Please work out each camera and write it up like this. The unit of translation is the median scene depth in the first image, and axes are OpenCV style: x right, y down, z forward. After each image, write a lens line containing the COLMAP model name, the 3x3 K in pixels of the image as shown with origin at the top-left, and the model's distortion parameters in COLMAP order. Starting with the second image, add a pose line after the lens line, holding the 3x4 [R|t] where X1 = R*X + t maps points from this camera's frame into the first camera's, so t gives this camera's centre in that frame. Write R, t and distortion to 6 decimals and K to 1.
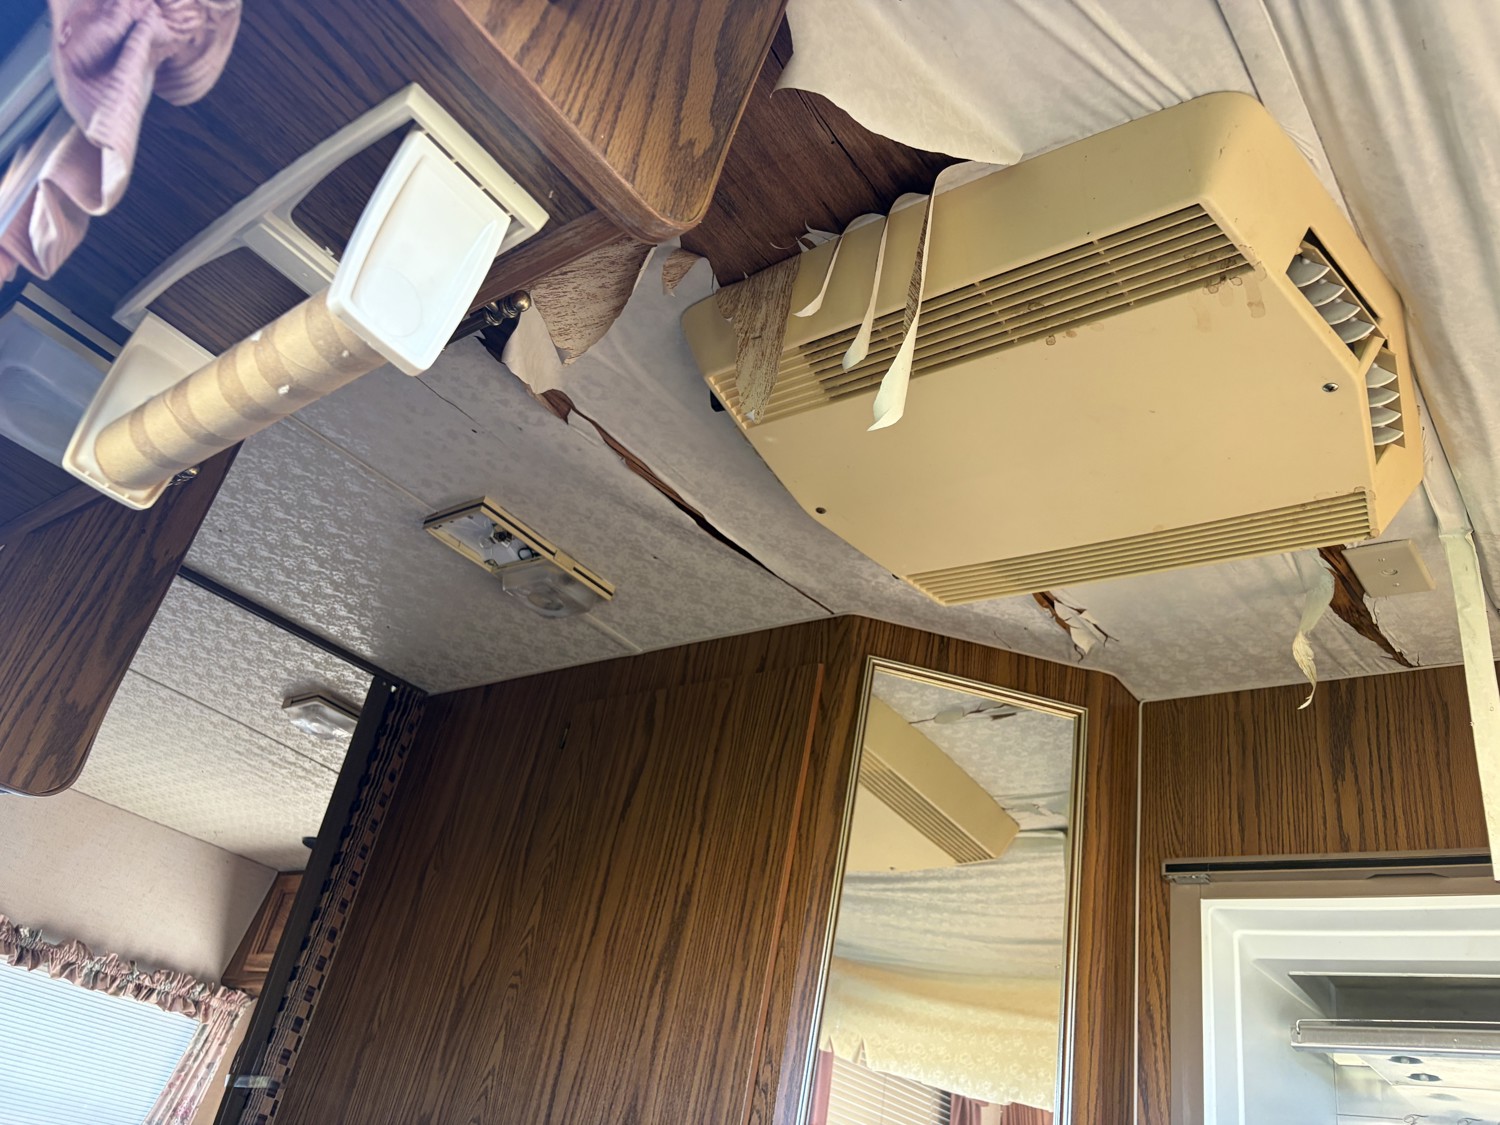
lens RADIAL K [[1135.4, 0, 733.2], [0, 1135.4, 558.9], [0, 0, 1]] dist [0.014667, -0.011760]
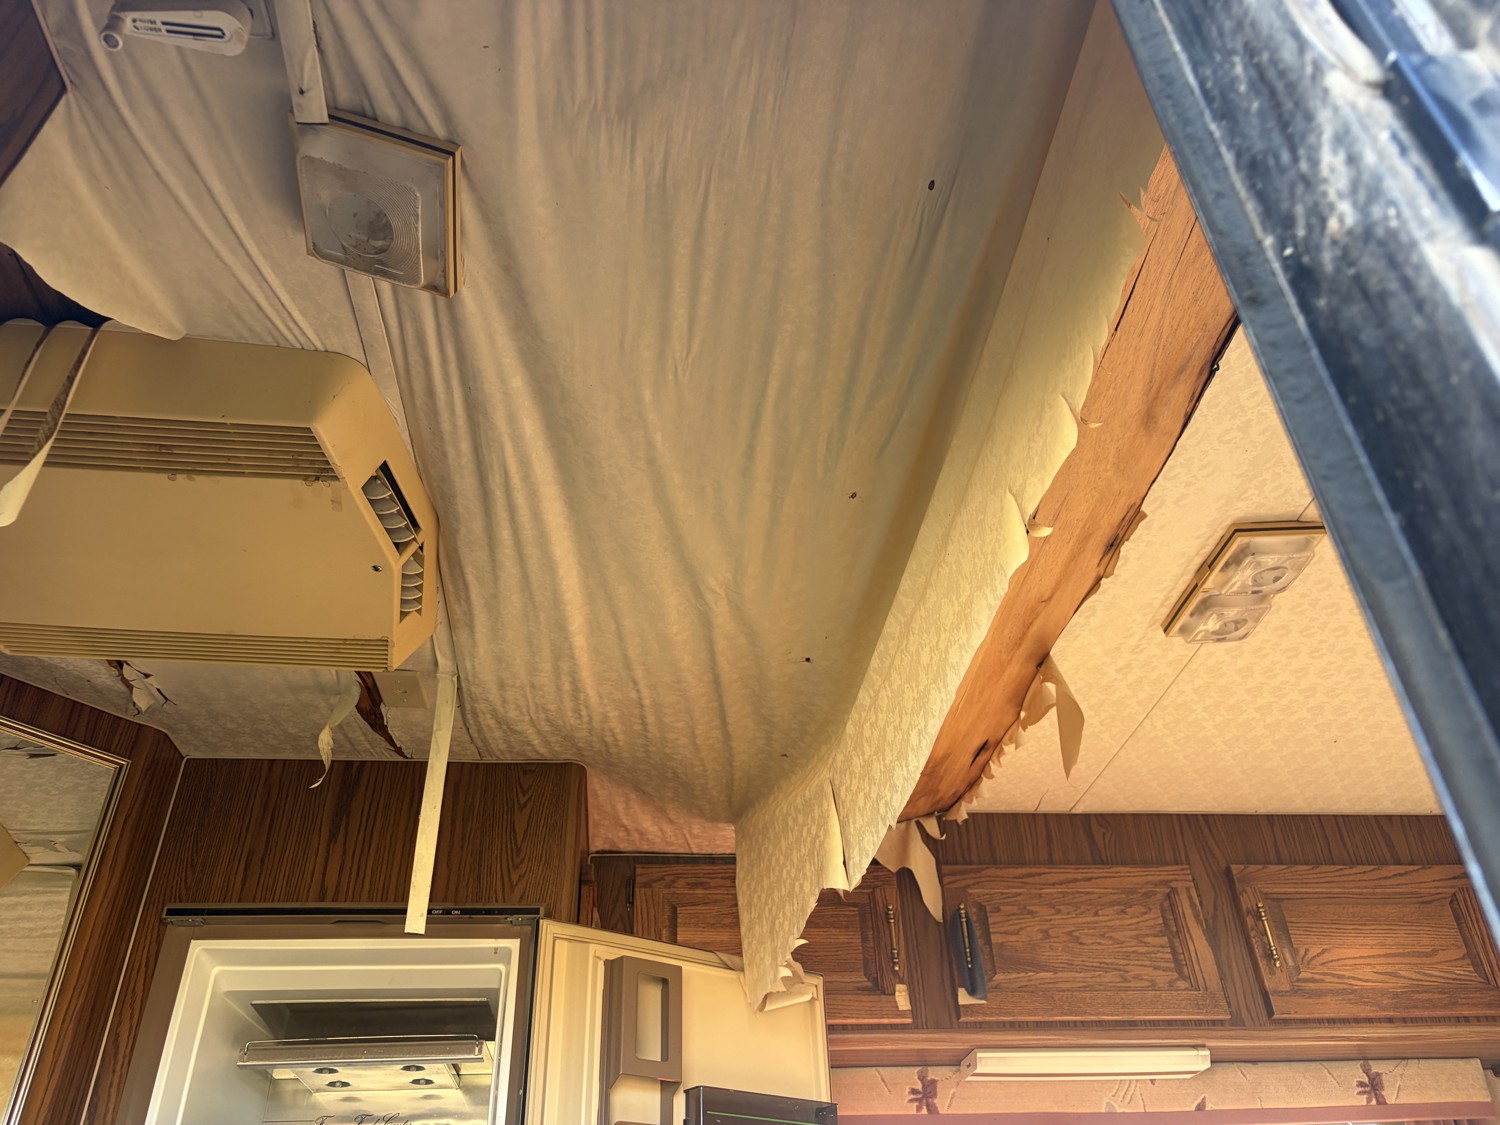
lens RADIAL K [[1145.4, 0, 722.1], [0, 1145.4, 569.3], [0, 0, 1]] dist [0.097516, -0.129999]
pose [[0.718359, 0.218633, 0.660424, -0.044033], [-0.213446, 0.972812, -0.089879, -0.052826], [-0.662119, -0.076400, 0.745494, -0.144369]]
